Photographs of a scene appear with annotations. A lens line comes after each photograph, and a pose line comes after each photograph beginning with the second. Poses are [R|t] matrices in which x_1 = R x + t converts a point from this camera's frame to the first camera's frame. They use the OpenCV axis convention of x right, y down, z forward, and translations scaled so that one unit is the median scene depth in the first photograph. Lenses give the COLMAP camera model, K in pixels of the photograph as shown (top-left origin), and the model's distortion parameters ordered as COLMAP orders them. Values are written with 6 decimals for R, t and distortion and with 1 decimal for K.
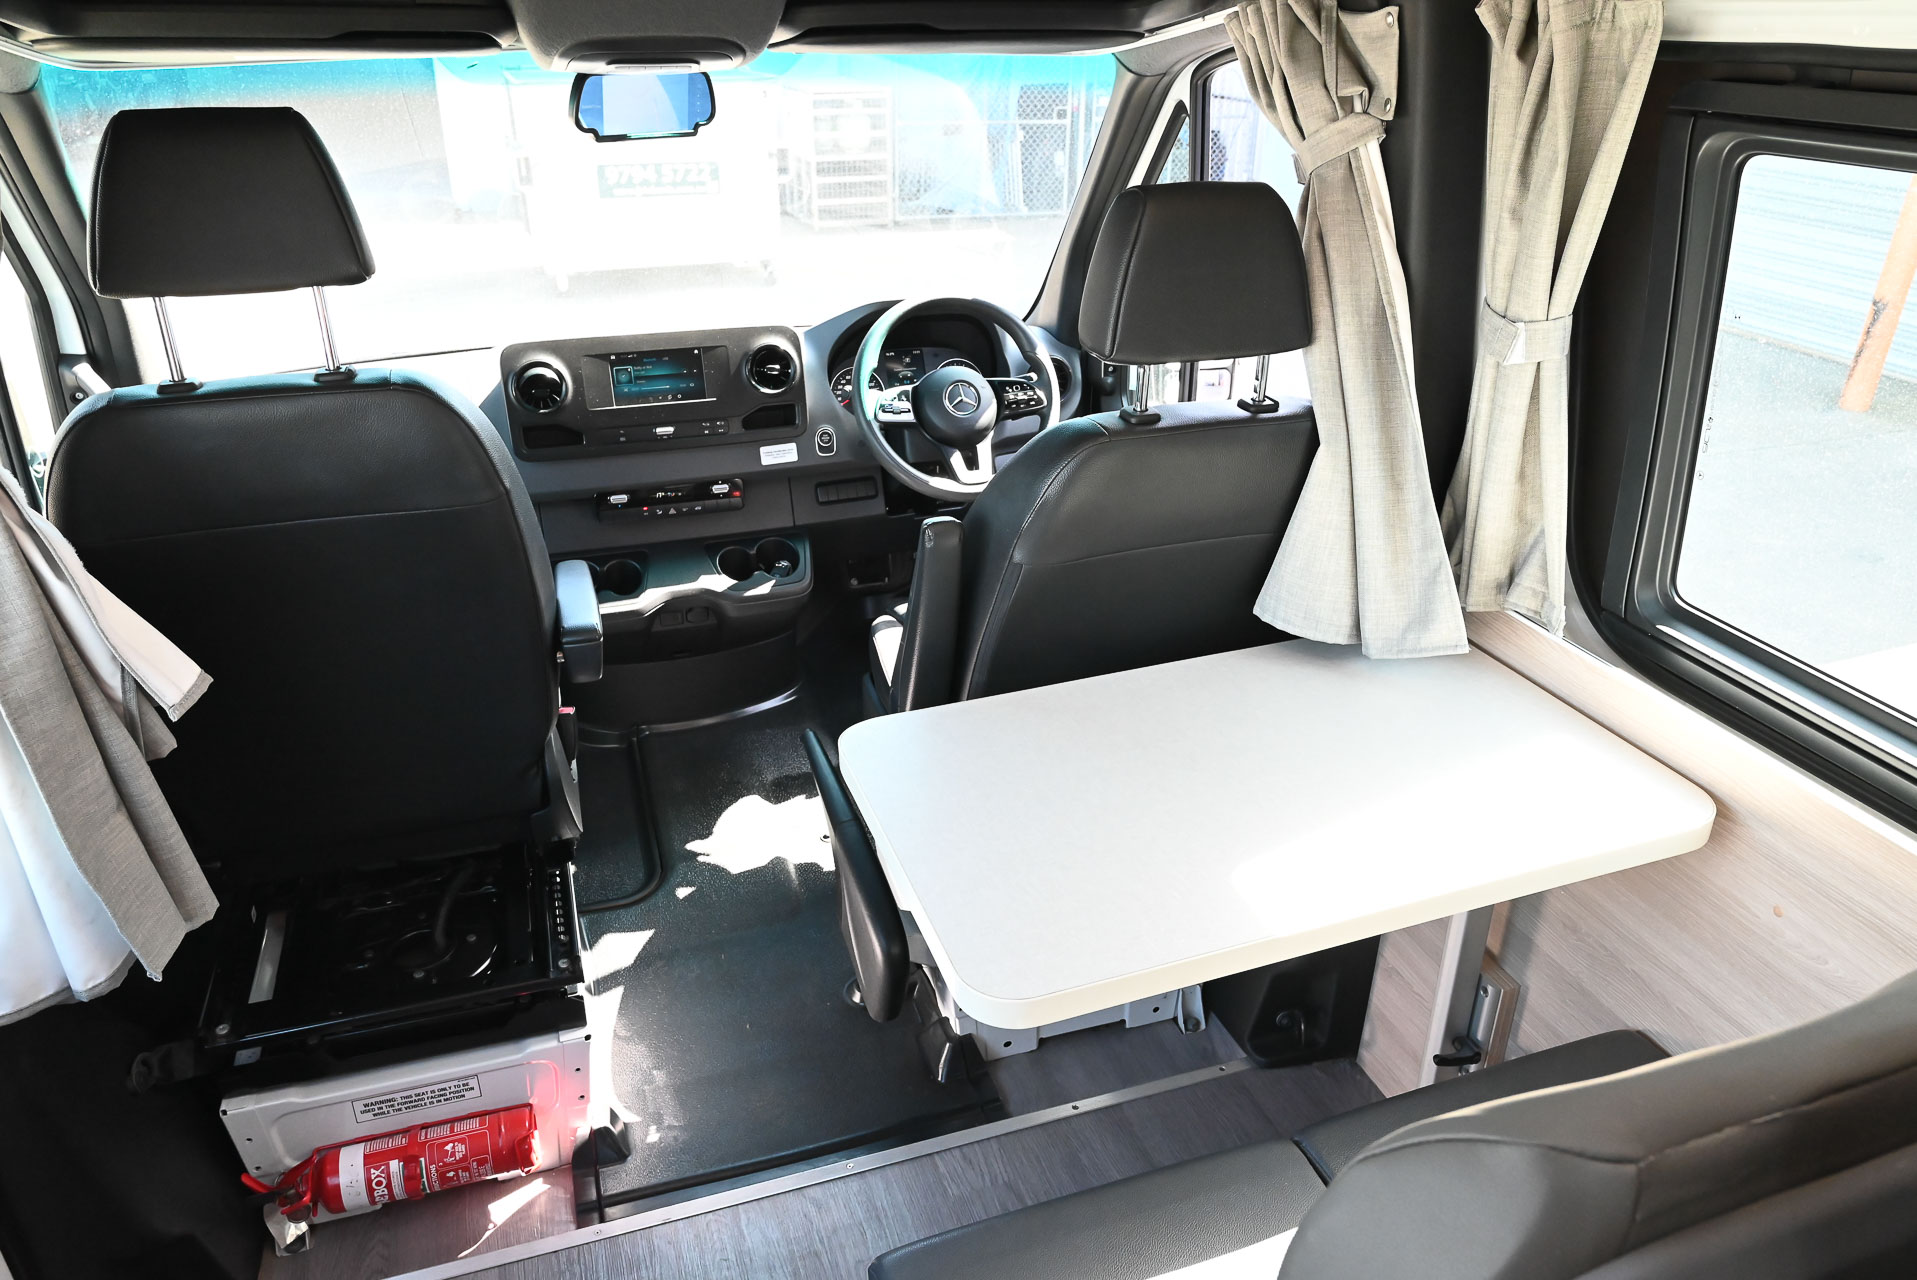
lens RADIAL K [[1297.4, 0, 958.5], [0, 1297.4, 640.0], [0, 0, 1]] dist [0.002283, -0.003713]
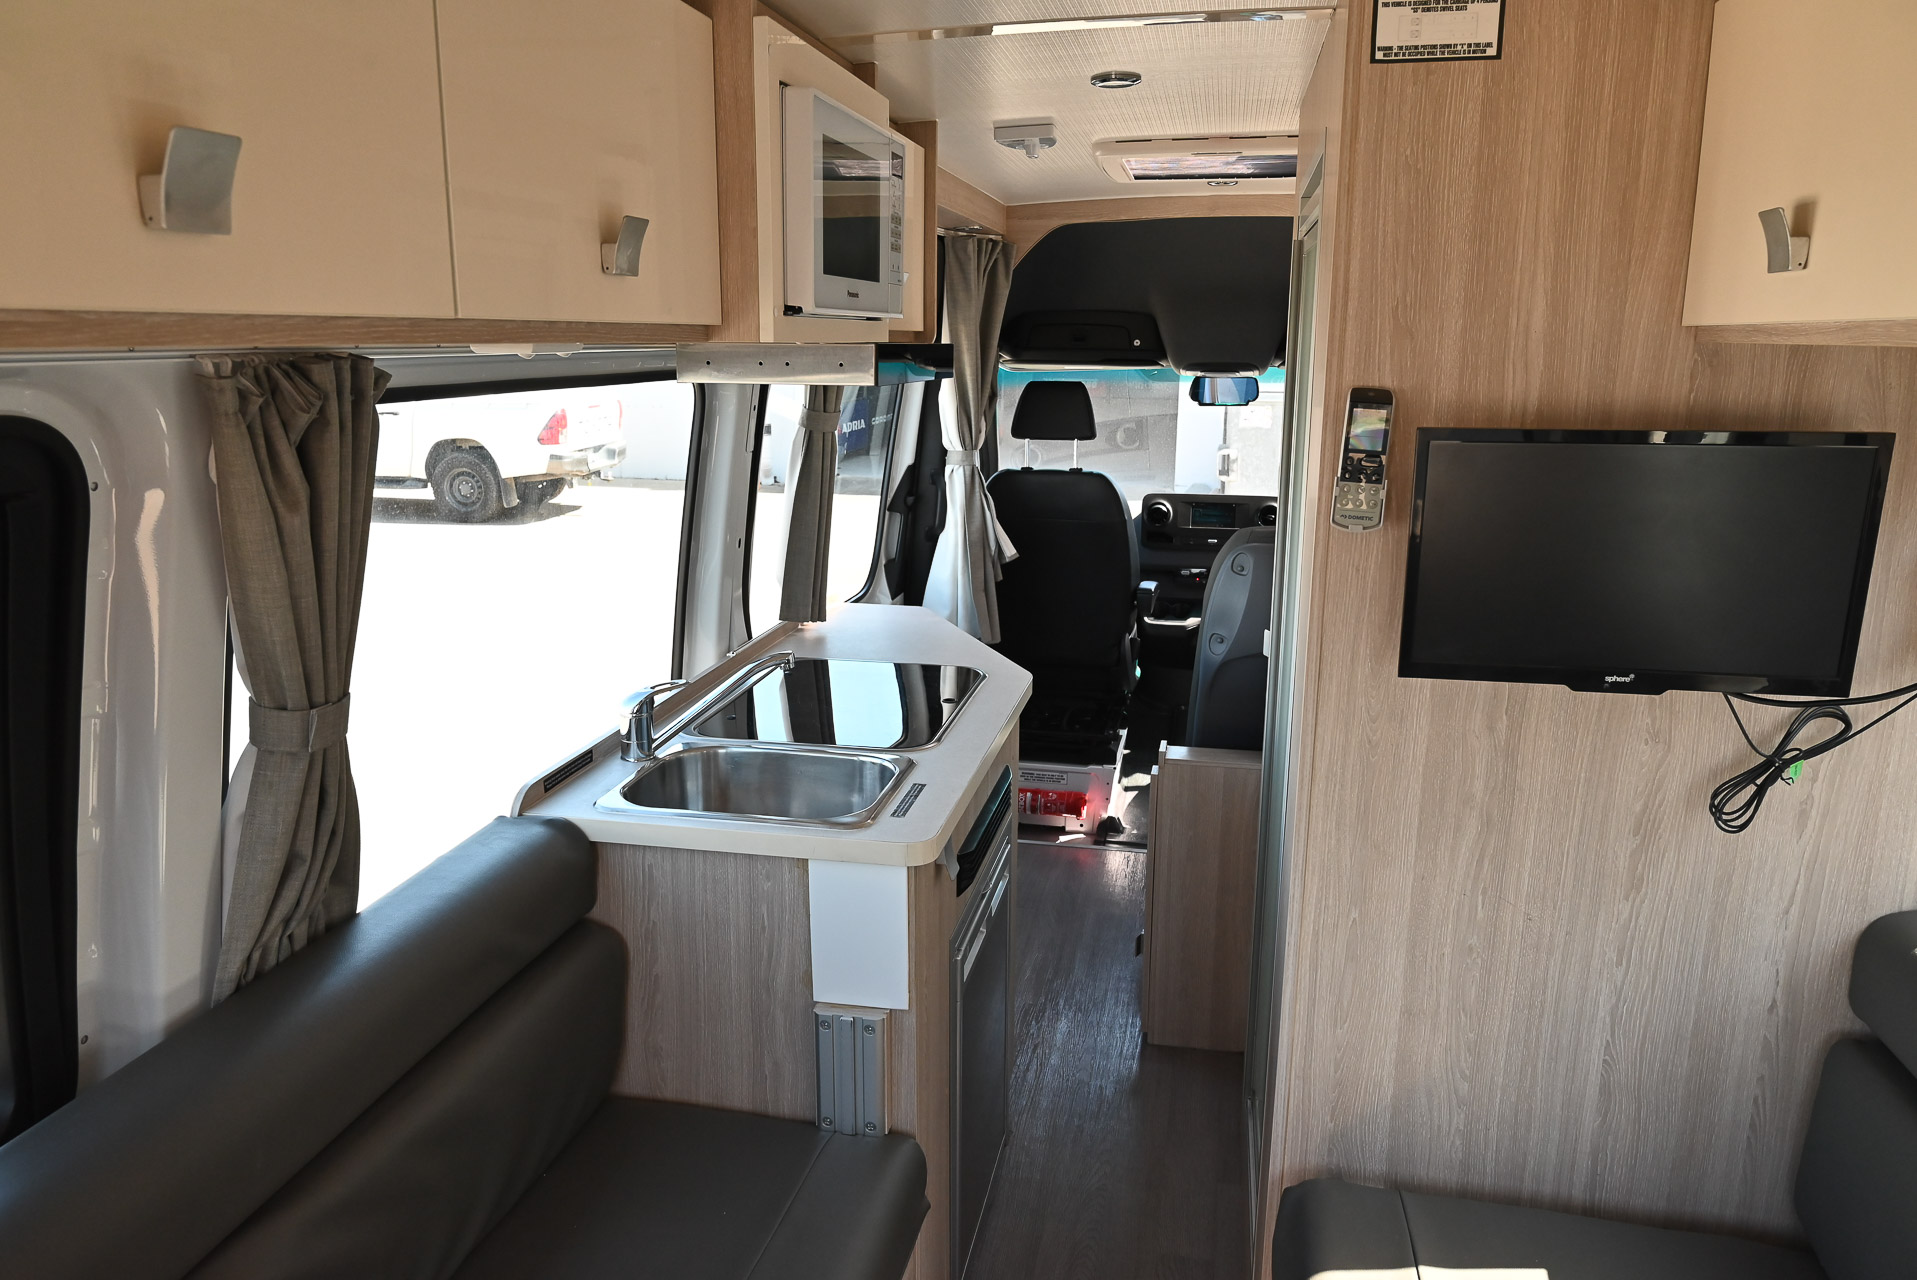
lens RADIAL K [[1324.0, 0, 958.5], [0, 1324.0, 640.0], [0, 0, 1]] dist [-0.001608, -0.000101]
pose [[0.864455, 0.110100, -0.490505, 0.616793], [-0.221392, 0.959385, -0.174830, 0.580911], [0.451334, 0.259727, 0.853721, -1.212361]]
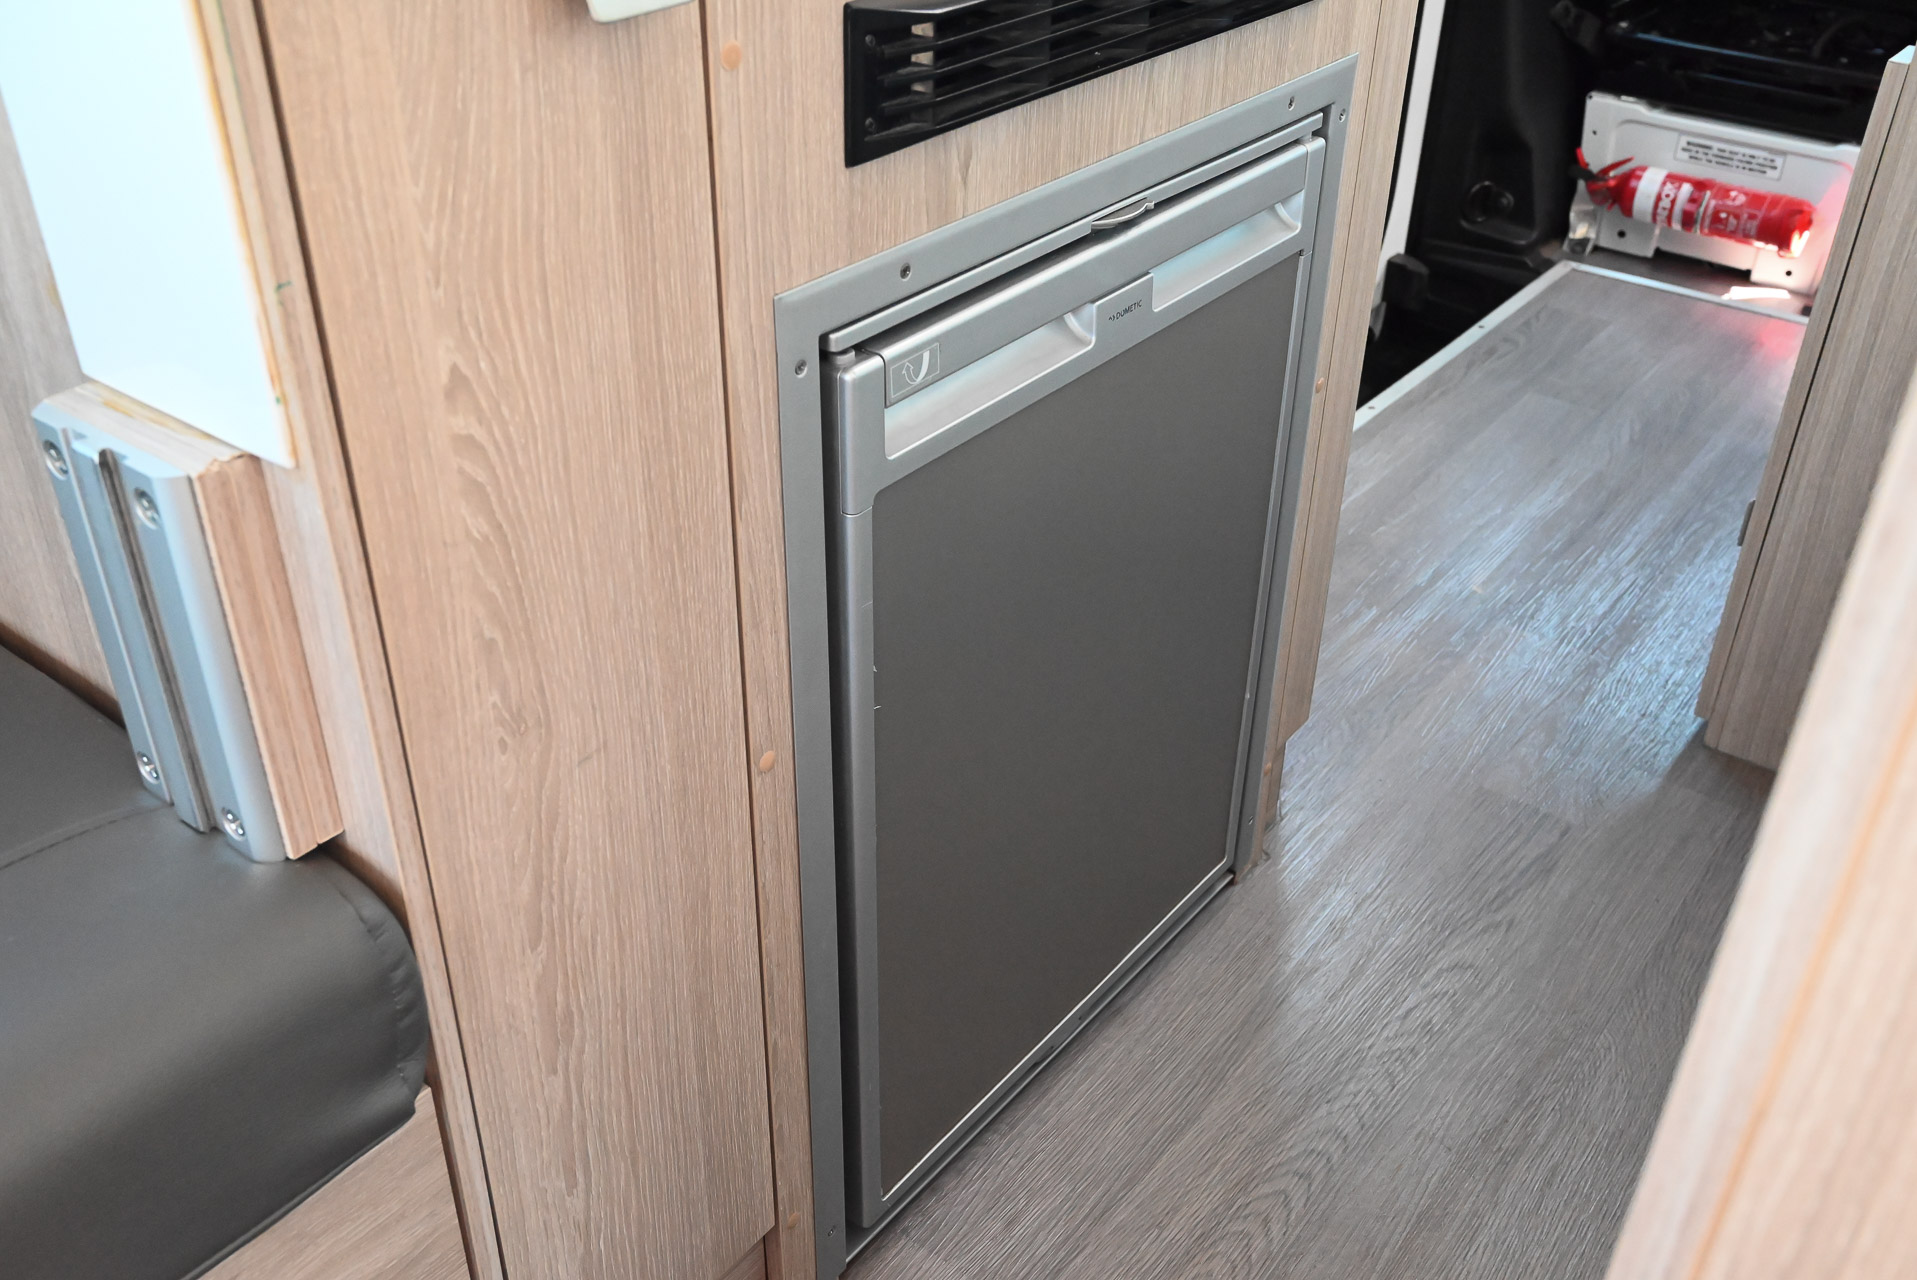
lens RADIAL K [[1748.0, 0, 958.5], [0, 1748.0, 640.0], [0, 0, 1]] dist [-0.002330, 0.000926]
pose [[0.556344, 0.452720, -0.696797, 0.457162], [-0.379202, 0.884468, 0.271886, 0.574836], [0.739383, 0.112964, 0.663741, -0.446135]]
